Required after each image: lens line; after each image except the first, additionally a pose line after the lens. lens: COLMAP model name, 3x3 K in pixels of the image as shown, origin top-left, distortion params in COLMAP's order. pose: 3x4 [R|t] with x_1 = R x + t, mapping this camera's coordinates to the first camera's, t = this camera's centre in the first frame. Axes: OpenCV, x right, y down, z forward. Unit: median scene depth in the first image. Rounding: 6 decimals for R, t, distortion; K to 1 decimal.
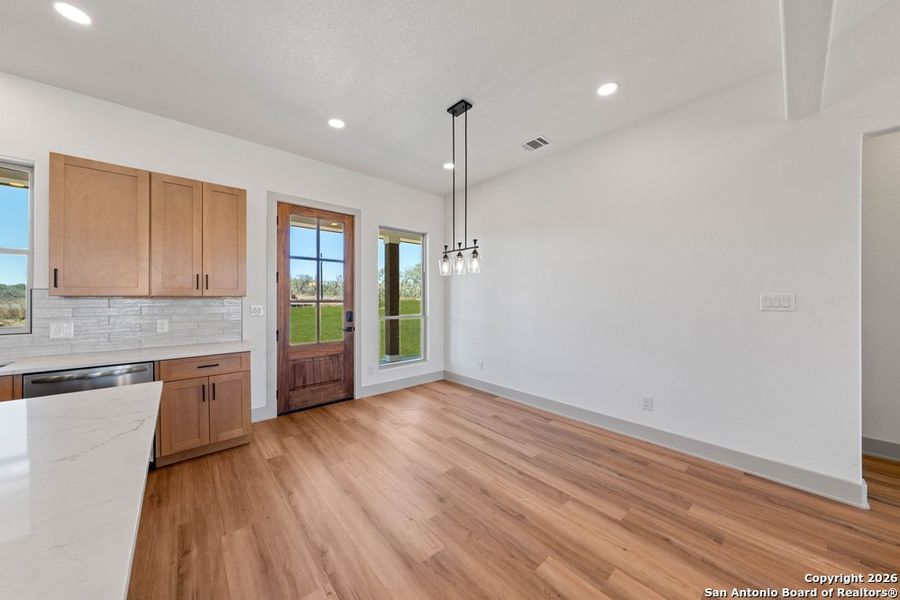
lens RADIAL K [[306.1, 0, 452.1], [0, 306.1, 297.0], [0, 0, 1]] dist [-0.000713, -0.000122]
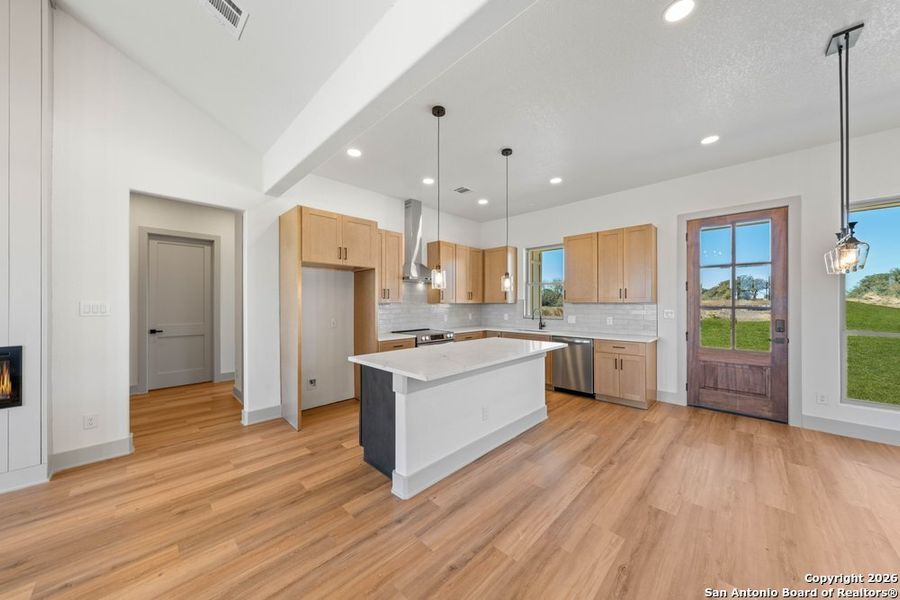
lens RADIAL K [[305.9, 0, 453.7], [0, 305.9, 302.1], [0, 0, 1]] dist [-0.000431, -0.000054]
pose [[0.077121, -0.002315, -0.997019, 0.580286], [0.003140, 0.999993, -0.002079, -0.004439], [0.997017, -0.002970, 0.077128, 0.029888]]
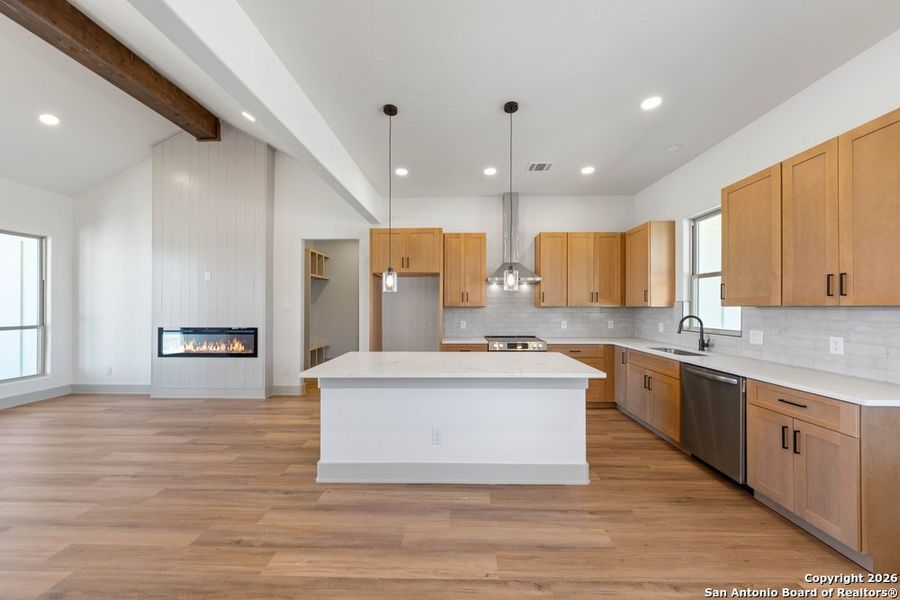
lens RADIAL K [[309.6, 0, 454.8], [0, 309.6, 305.3], [0, 0, 1]] dist [-0.001533, -0.000122]
pose [[-0.677279, -0.002771, -0.735721, 0.227022], [0.002365, 0.999980, -0.005943, -0.001585], [0.735723, -0.005765, -0.677258, 0.752447]]
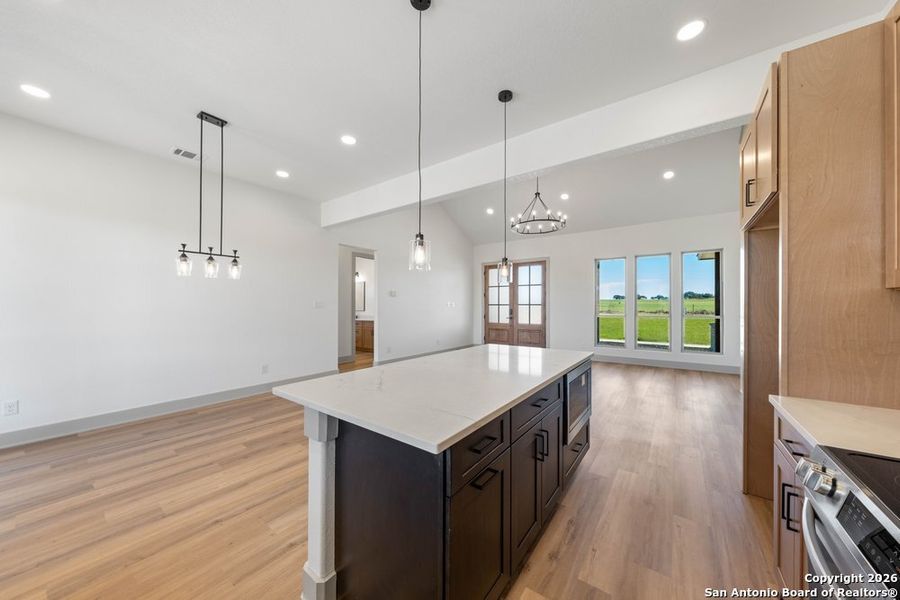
lens RADIAL K [[309.1, 0, 456.0], [0, 309.1, 303.2], [0, 0, 1]] dist [-0.000612, -0.000034]
pose [[-0.219557, 0.005012, 0.975587, -1.043282], [-0.003538, 0.999976, -0.005934, 0.015408], [-0.975593, -0.004754, -0.219534, 0.360454]]
